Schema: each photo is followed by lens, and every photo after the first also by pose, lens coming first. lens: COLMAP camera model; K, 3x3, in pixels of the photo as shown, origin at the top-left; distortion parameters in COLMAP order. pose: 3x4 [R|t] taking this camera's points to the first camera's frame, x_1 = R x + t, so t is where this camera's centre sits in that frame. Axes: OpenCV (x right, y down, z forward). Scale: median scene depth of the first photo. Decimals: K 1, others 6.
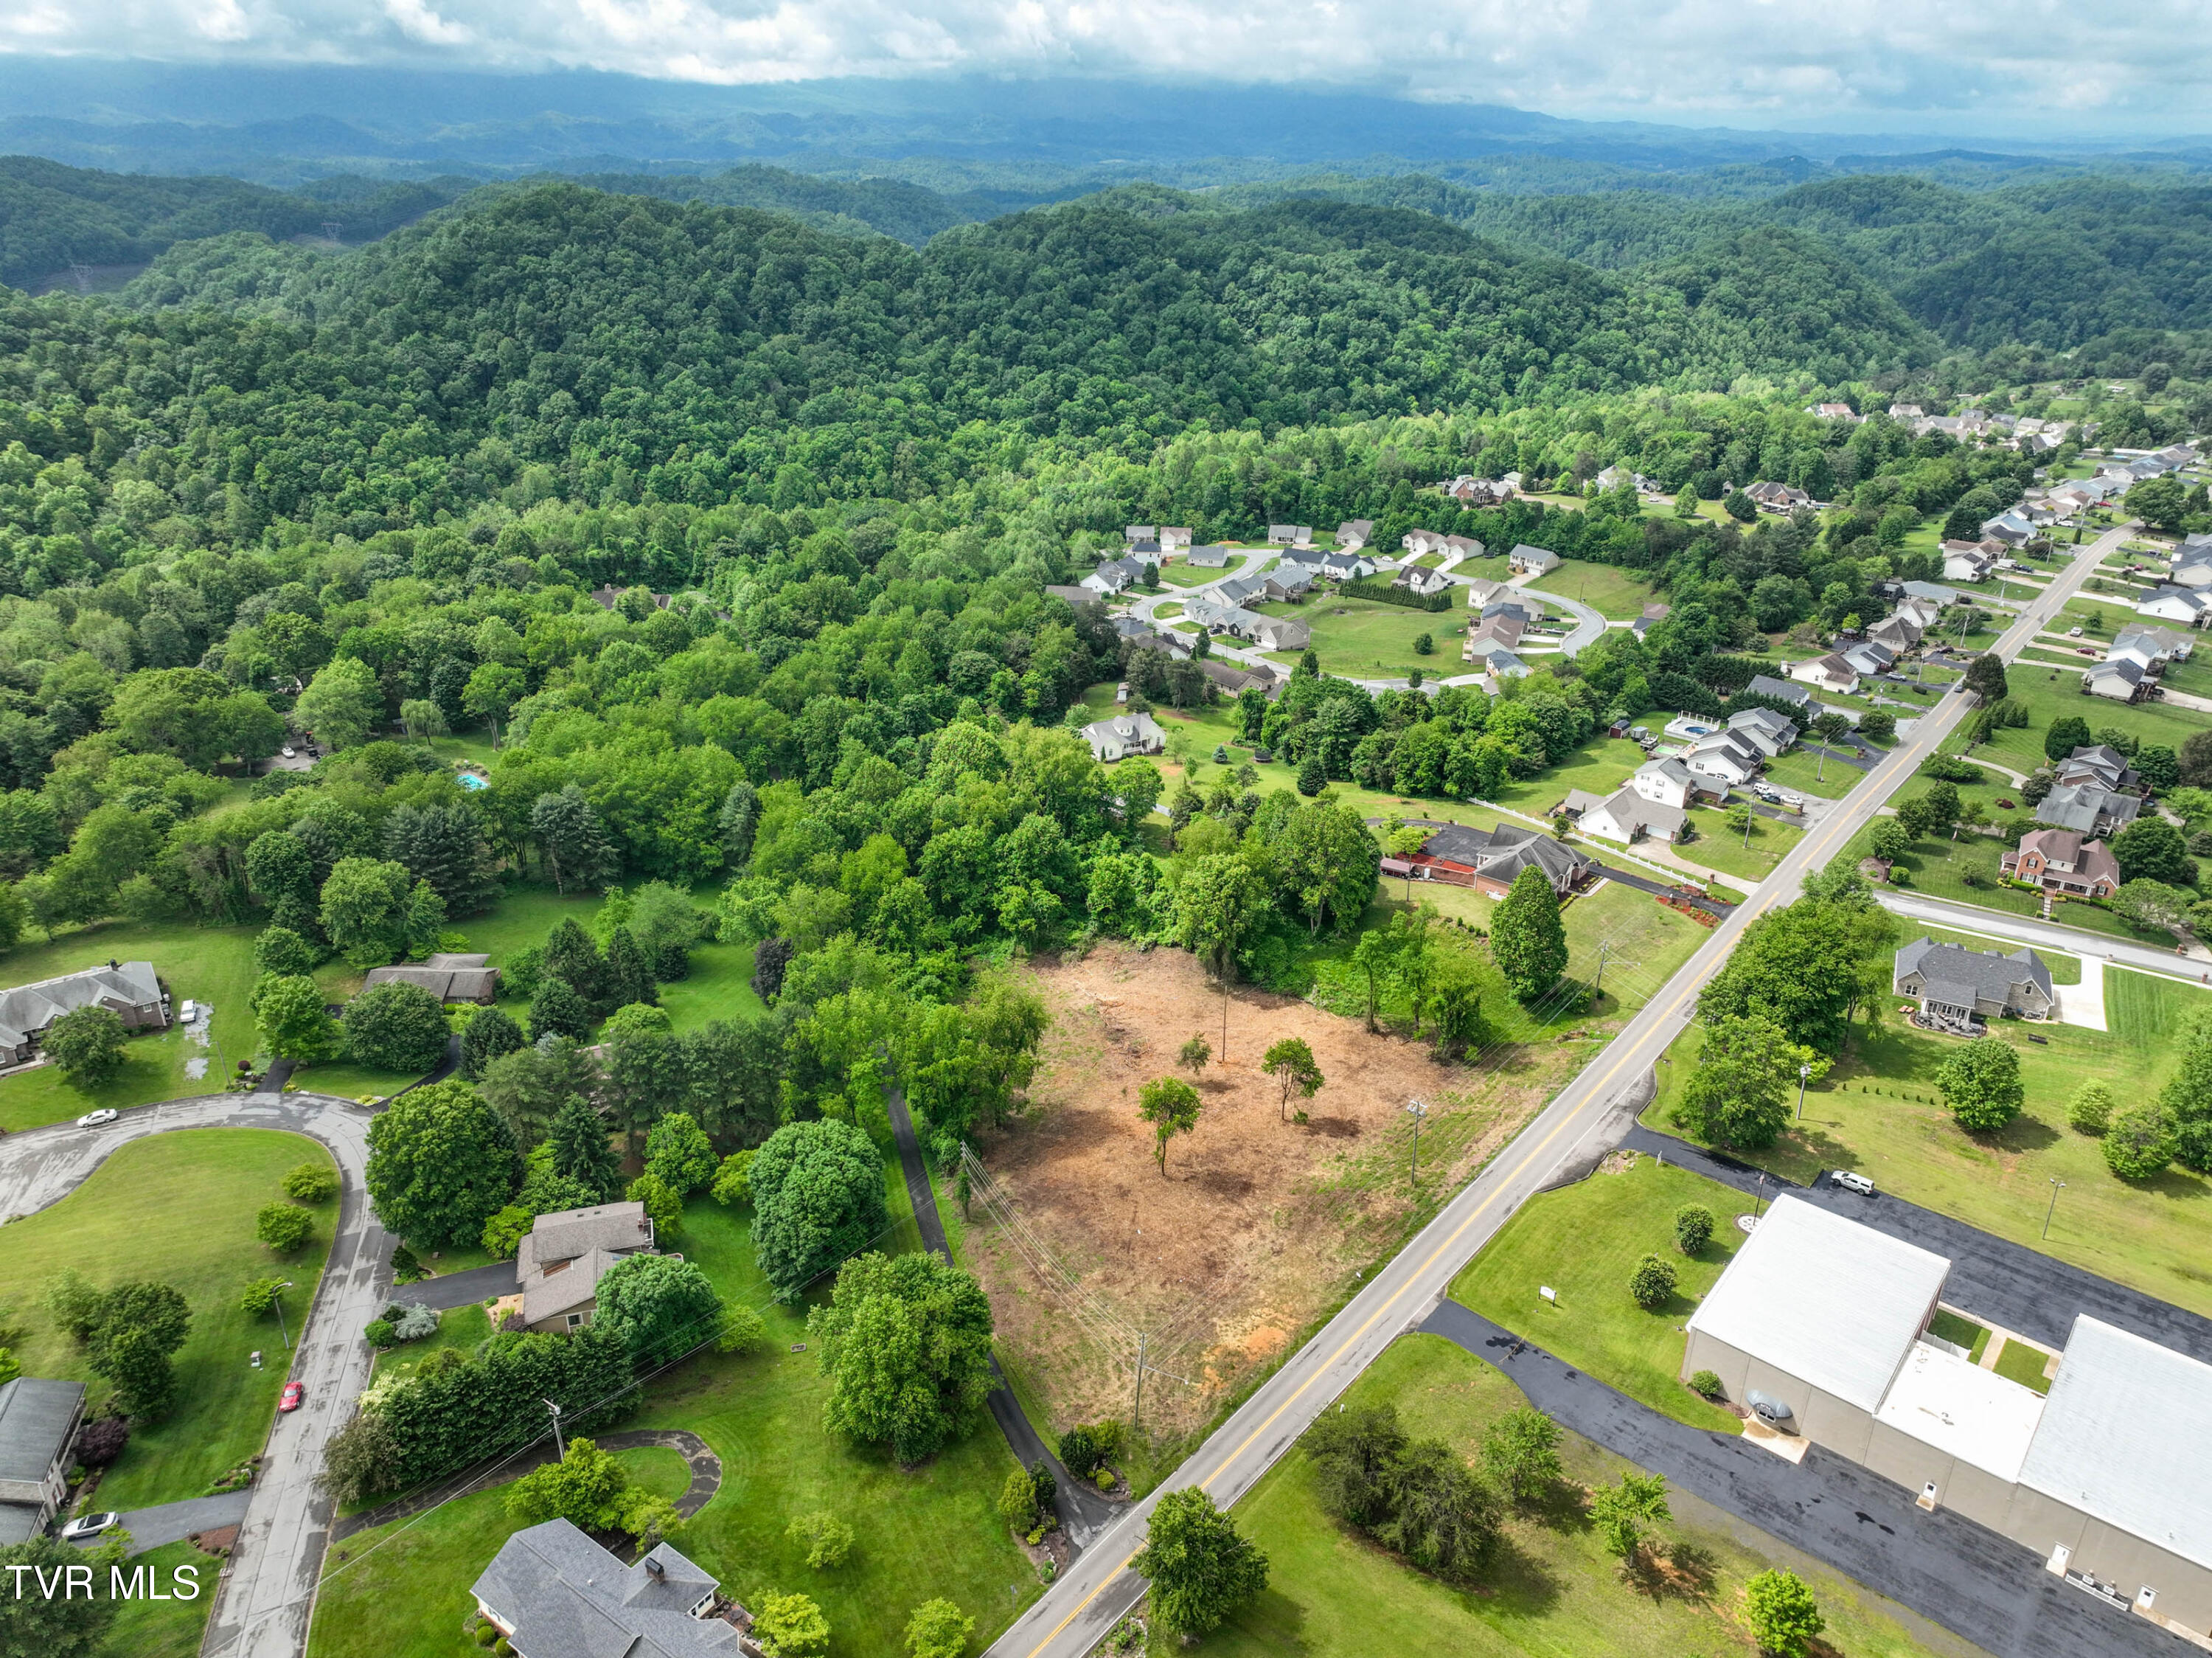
lens RADIAL K [[1548.7, 0, 1113.8], [0, 1548.7, 821.1], [0, 0, 1]] dist [-0.001146, 0.014383]
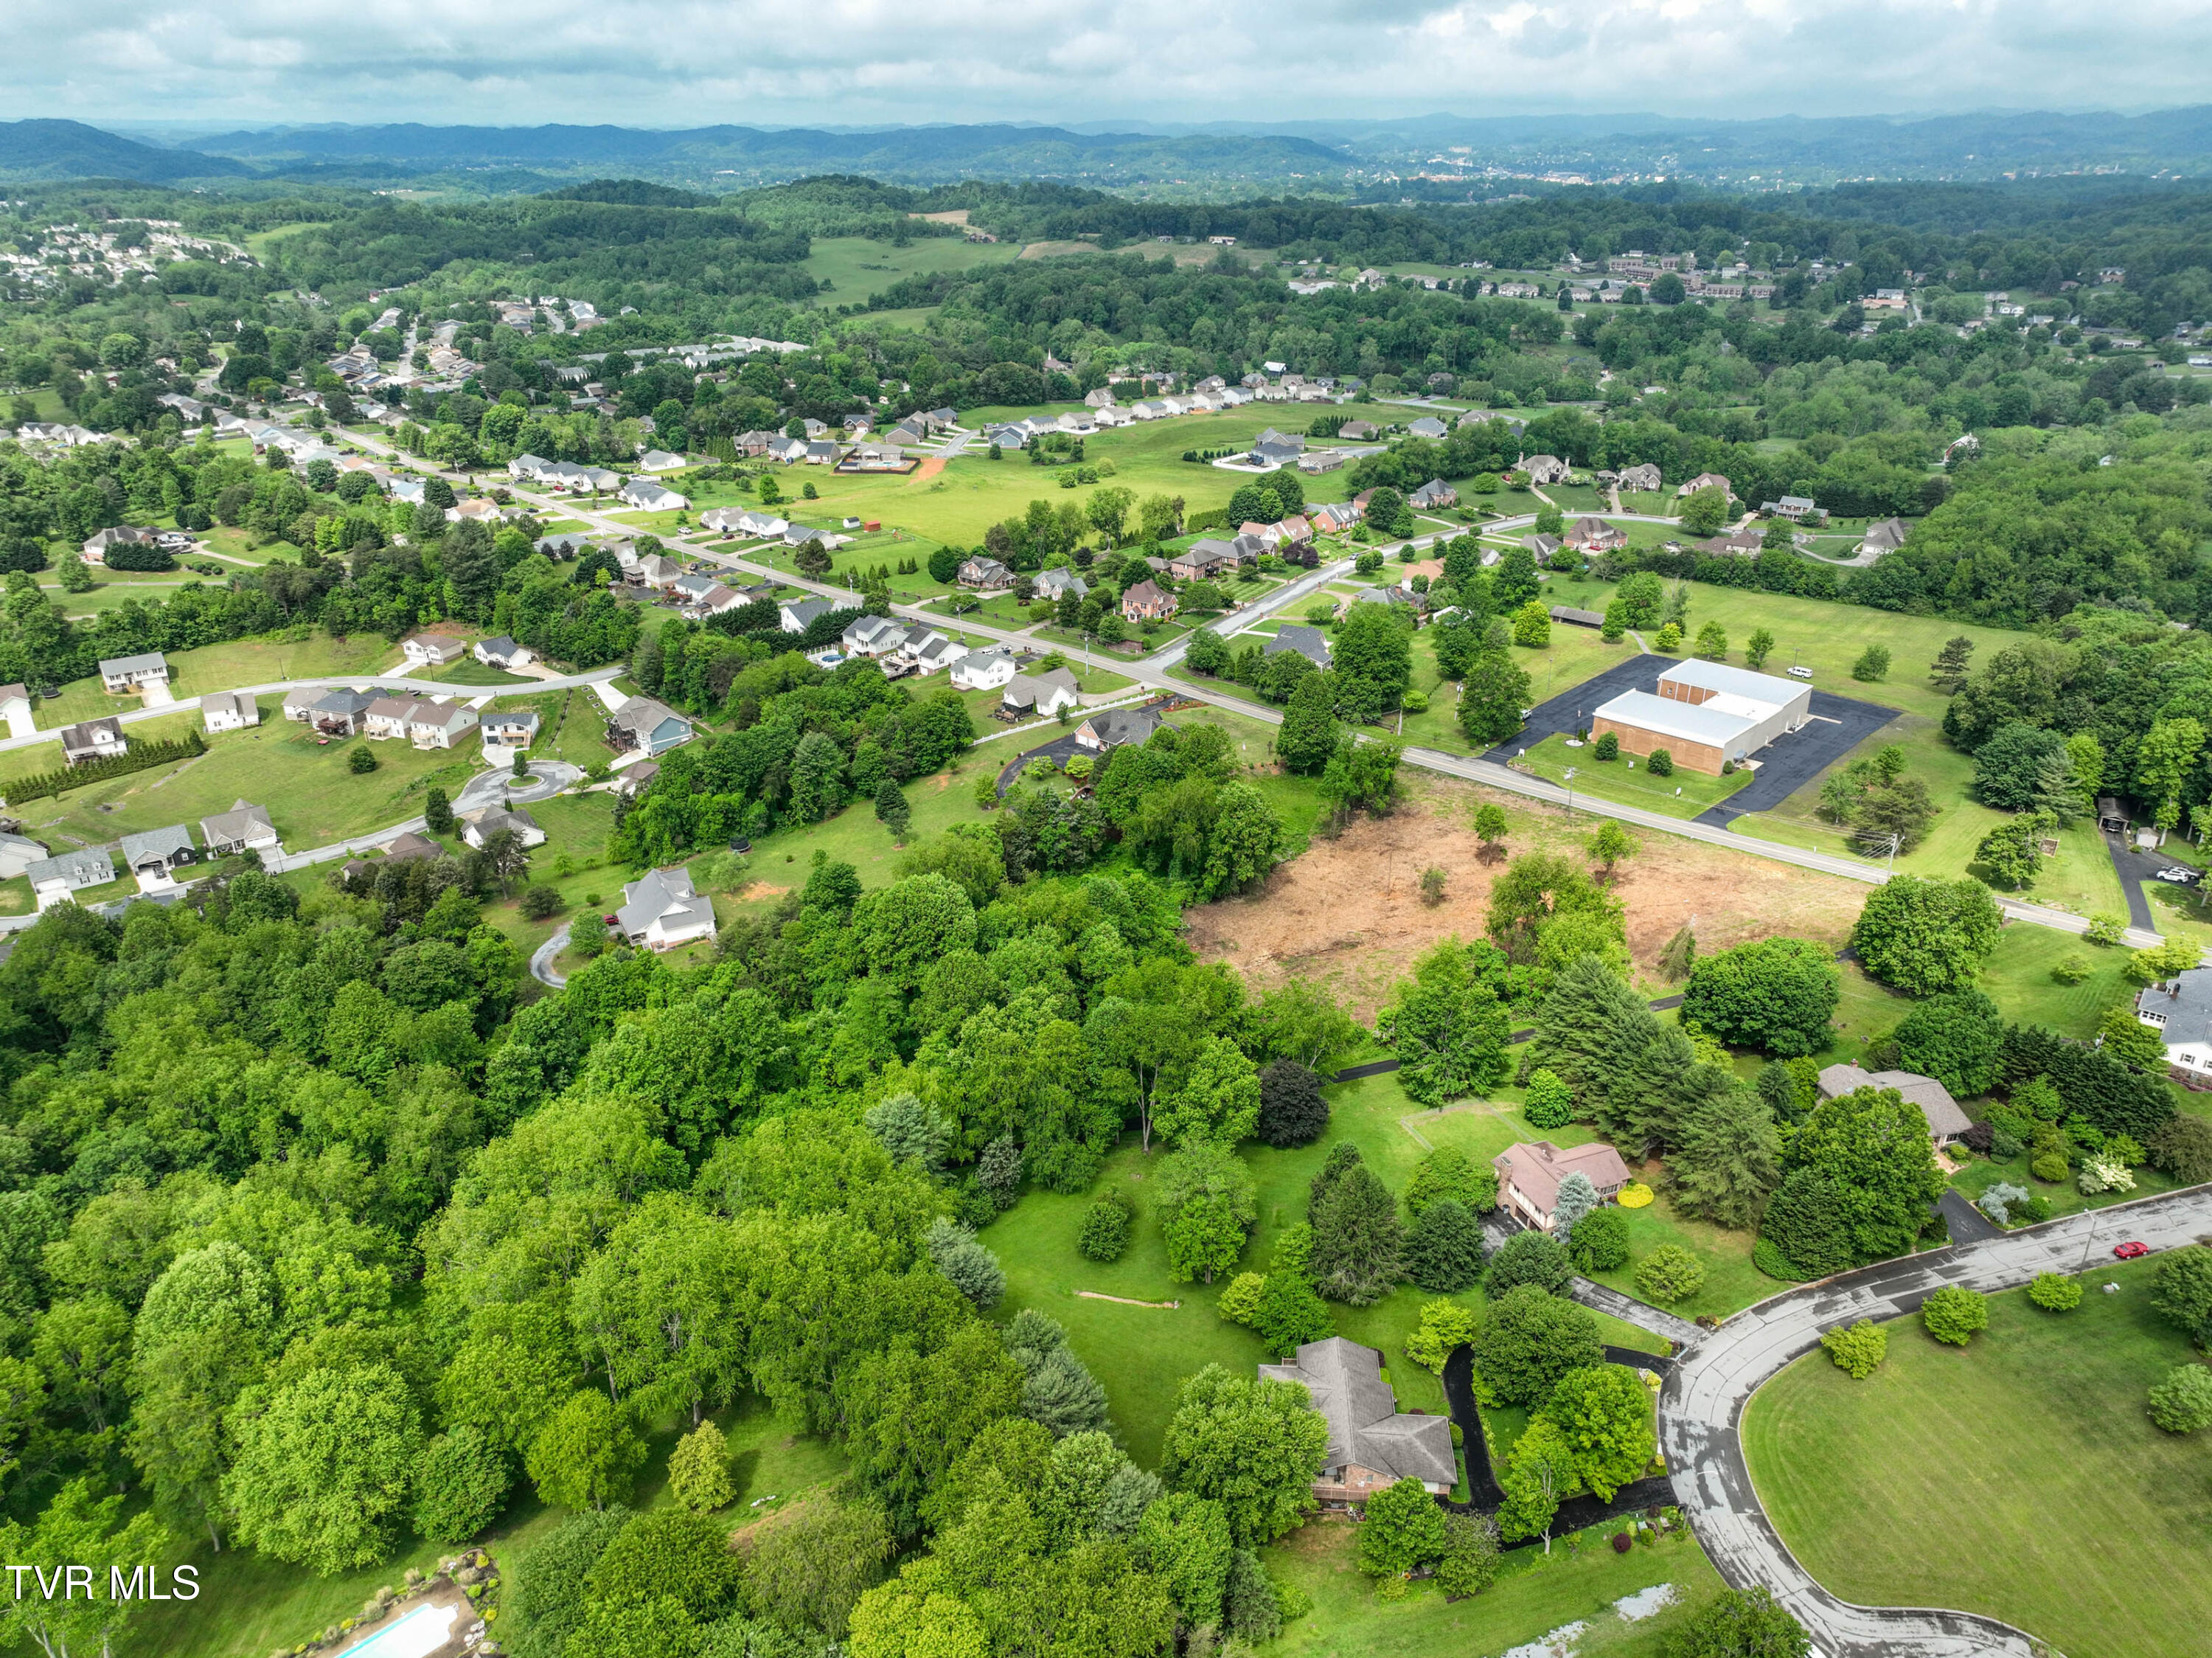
lens RADIAL K [[1548.7, 0, 1113.8], [0, 1548.7, 821.1], [0, 0, 1]] dist [-0.001146, 0.014383]
pose [[0.048188, -0.418398, 0.906985, -0.451590], [0.412541, 0.835308, 0.363415, -0.187383], [-0.909664, 0.356656, 0.212858, 0.408637]]
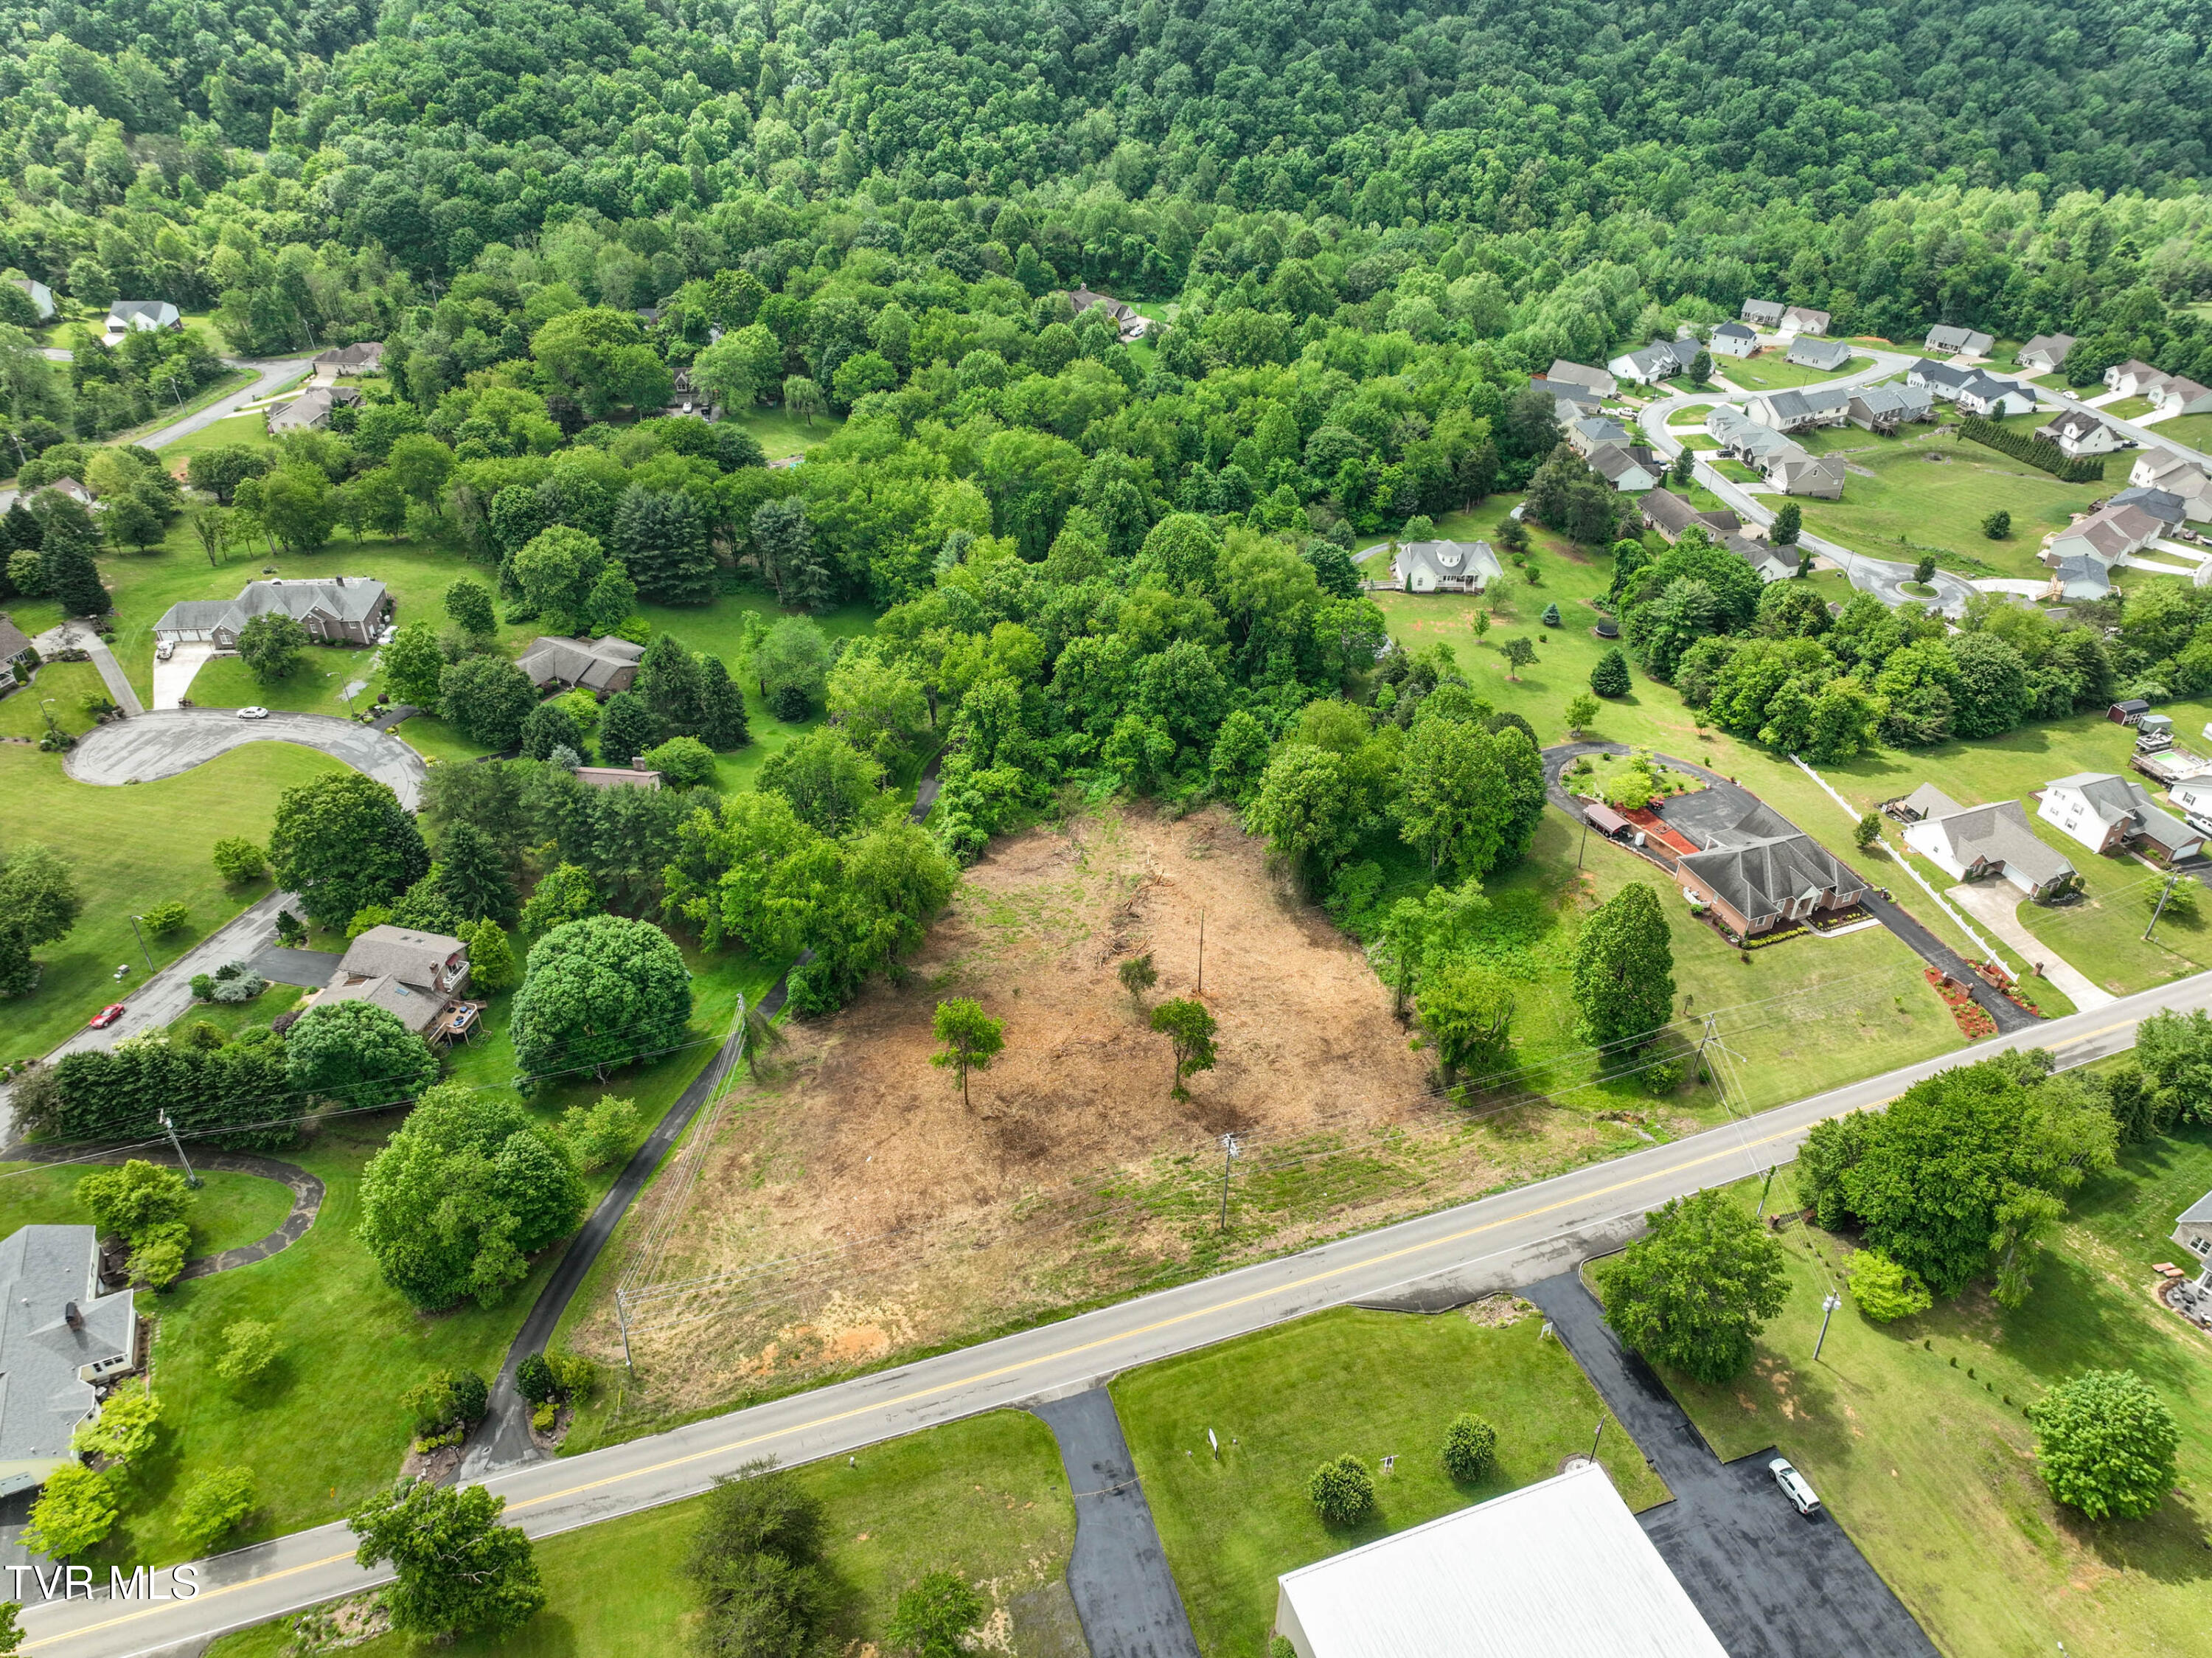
lens RADIAL K [[1538.0, 0, 1106.0], [0, 1538.0, 829.0], [0, 0, 1]] dist [-0.013742, 0.036602]
pose [[0.864305, 0.291048, -0.410205, 0.155155], [-0.209485, 0.949770, 0.232491, -0.050222], [0.457267, -0.115011, 0.881861, 0.115052]]
